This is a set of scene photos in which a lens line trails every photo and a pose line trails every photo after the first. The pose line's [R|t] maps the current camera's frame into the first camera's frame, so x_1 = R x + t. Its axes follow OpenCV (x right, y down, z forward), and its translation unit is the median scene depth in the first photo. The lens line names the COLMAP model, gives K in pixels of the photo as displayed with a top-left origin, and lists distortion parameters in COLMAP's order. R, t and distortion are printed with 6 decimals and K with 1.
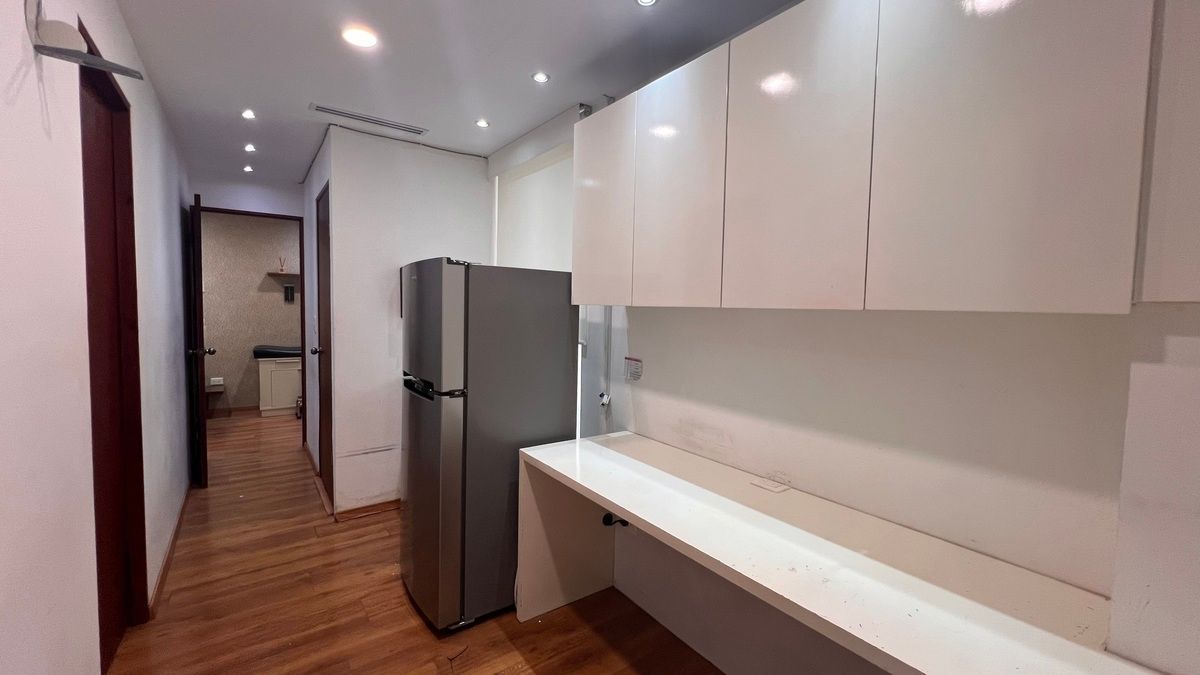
lens RADIAL K [[472.6, 0, 594.9], [0, 472.6, 336.4], [0, 0, 1]] dist [-0.002119, -0.000233]
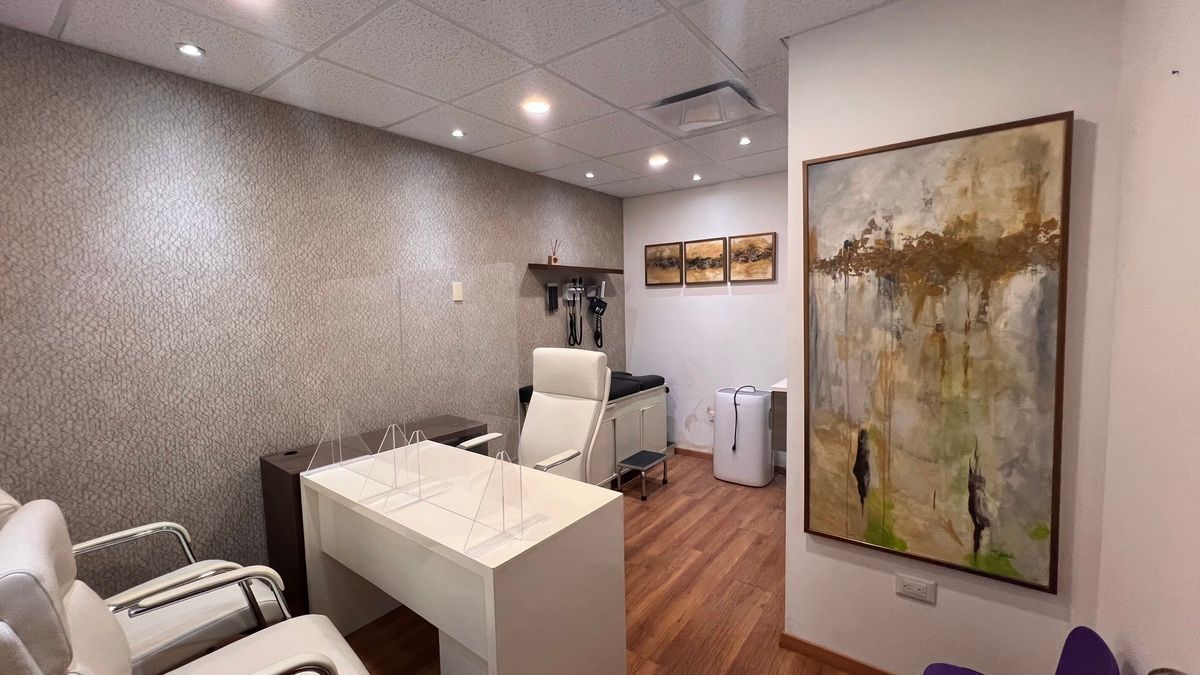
lens RADIAL K [[472.6, 0, 594.9], [0, 472.6, 336.4], [0, 0, 1]] dist [-0.002119, -0.000233]
pose [[0.958726, -0.058829, 0.278180, -0.796705], [0.053535, 0.998212, 0.026595, -0.056061], [-0.279248, -0.010605, 0.960161, 0.402881]]
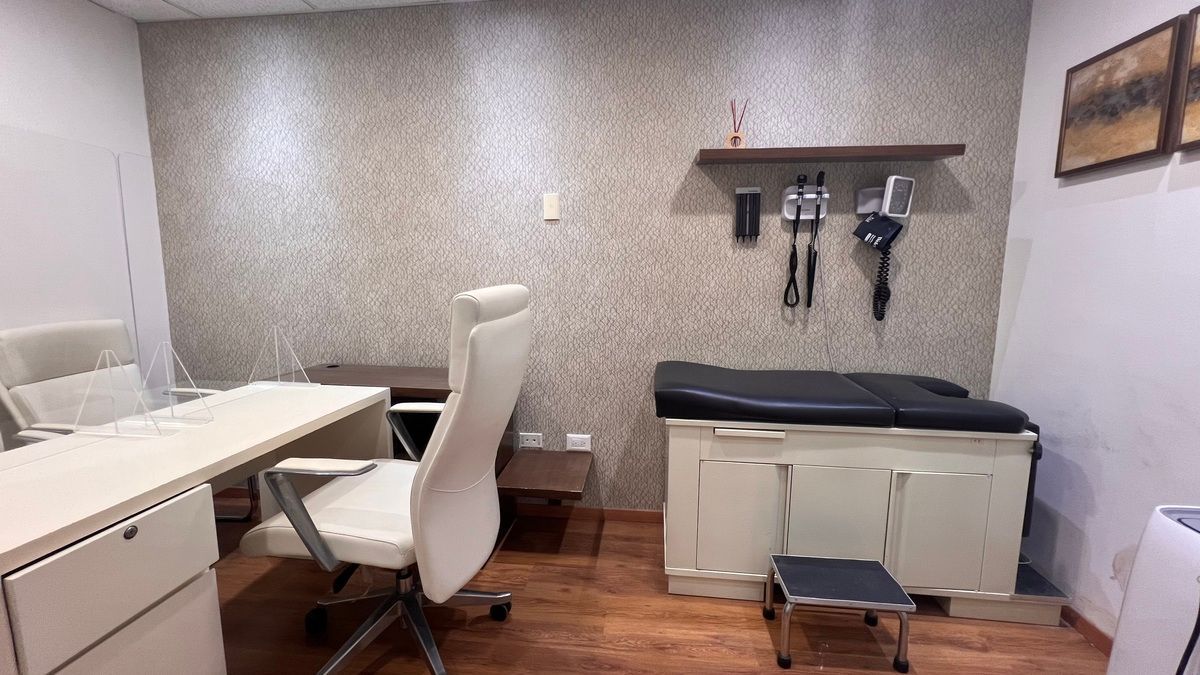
lens RADIAL K [[482.8, 0, 596.3], [0, 482.8, 331.2], [0, 0, 1]] dist [0.000176, -0.000210]
pose [[0.733546, 0.073219, -0.675684, -0.501963], [-0.029002, 0.996647, 0.076513, -0.031729], [0.679021, -0.036530, 0.733210, 0.689830]]
